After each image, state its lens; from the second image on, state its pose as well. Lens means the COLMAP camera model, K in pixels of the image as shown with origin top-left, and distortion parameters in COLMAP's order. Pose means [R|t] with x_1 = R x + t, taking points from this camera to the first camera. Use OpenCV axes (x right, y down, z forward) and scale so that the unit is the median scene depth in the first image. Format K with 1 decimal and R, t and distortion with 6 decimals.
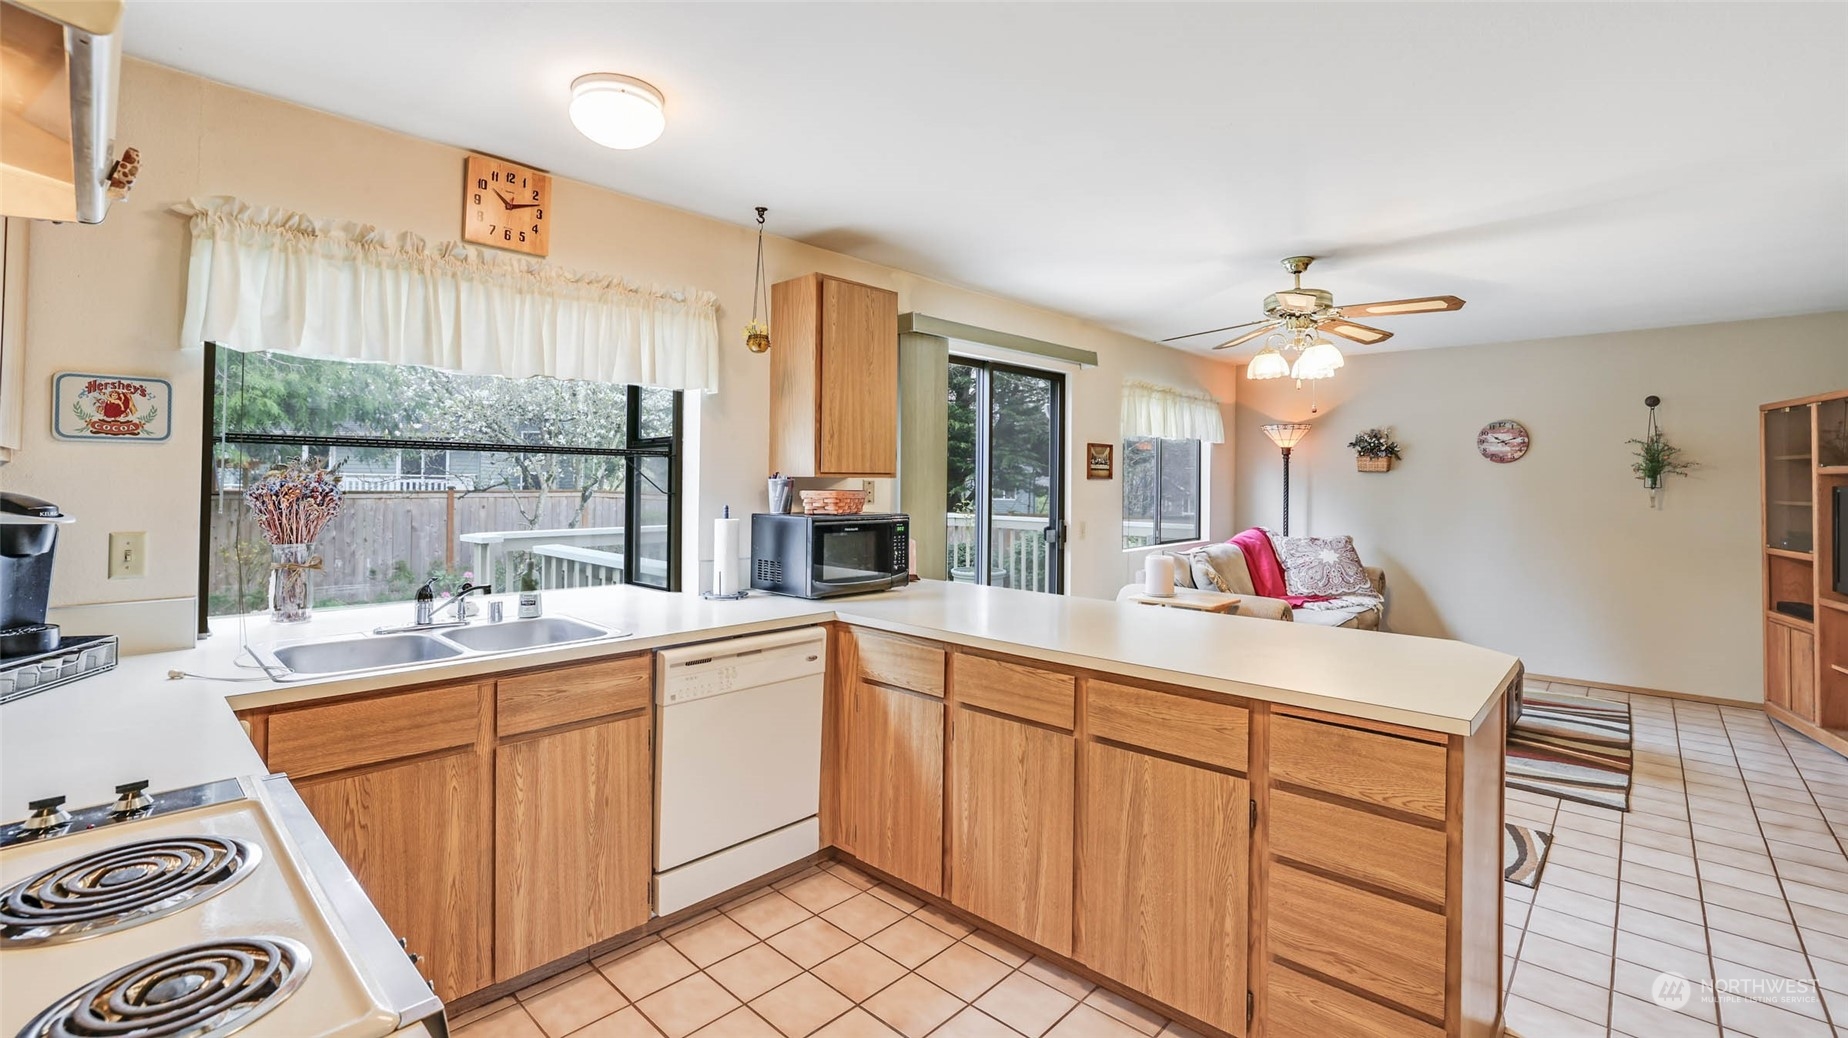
lens RADIAL K [[809.7, 0, 932.5], [0, 809.7, 465.5], [0, 0, 1]] dist [-0.000280, 0.000587]
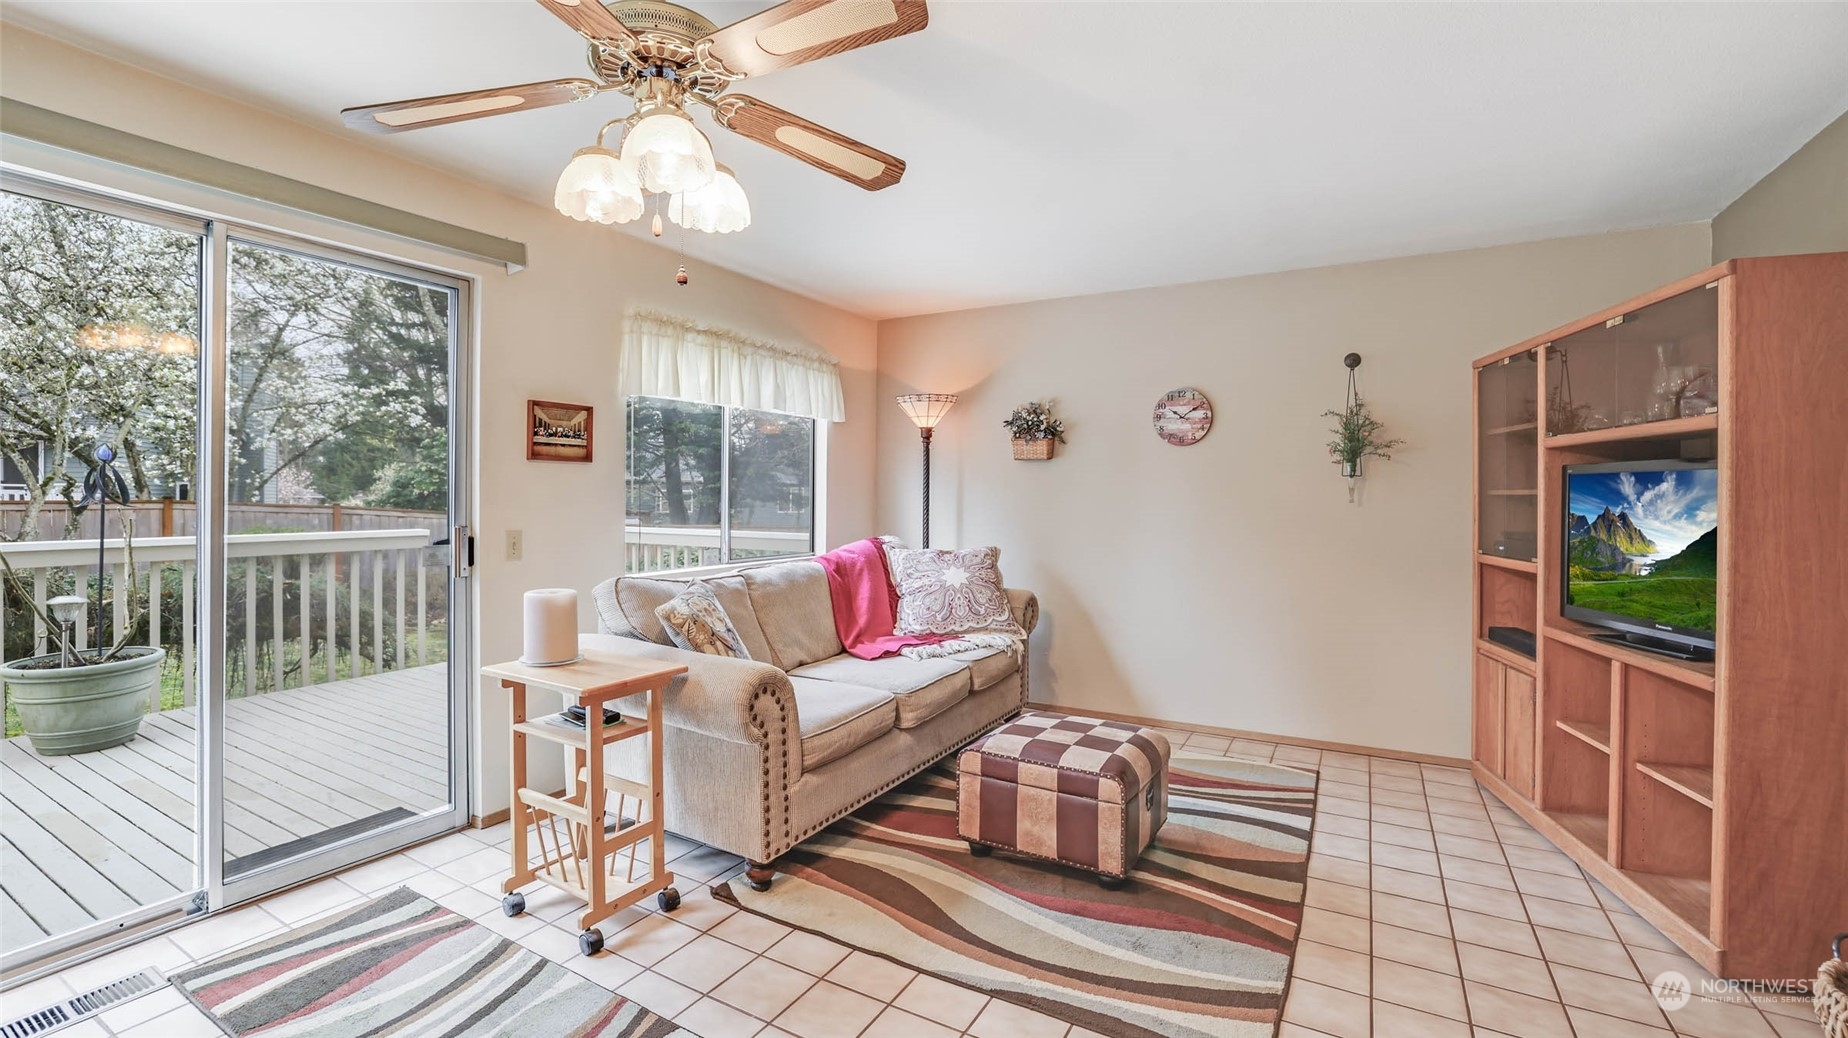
lens RADIAL K [[813.9, 0, 897.6], [0, 813.9, 492.1], [0, 0, 1]] dist [-0.032191, 0.000234]
pose [[0.981977, -0.003128, 0.188973, 0.357576], [-0.000034, 0.999860, 0.016727, 0.031474], [-0.188999, -0.016432, 0.981840, 0.370603]]
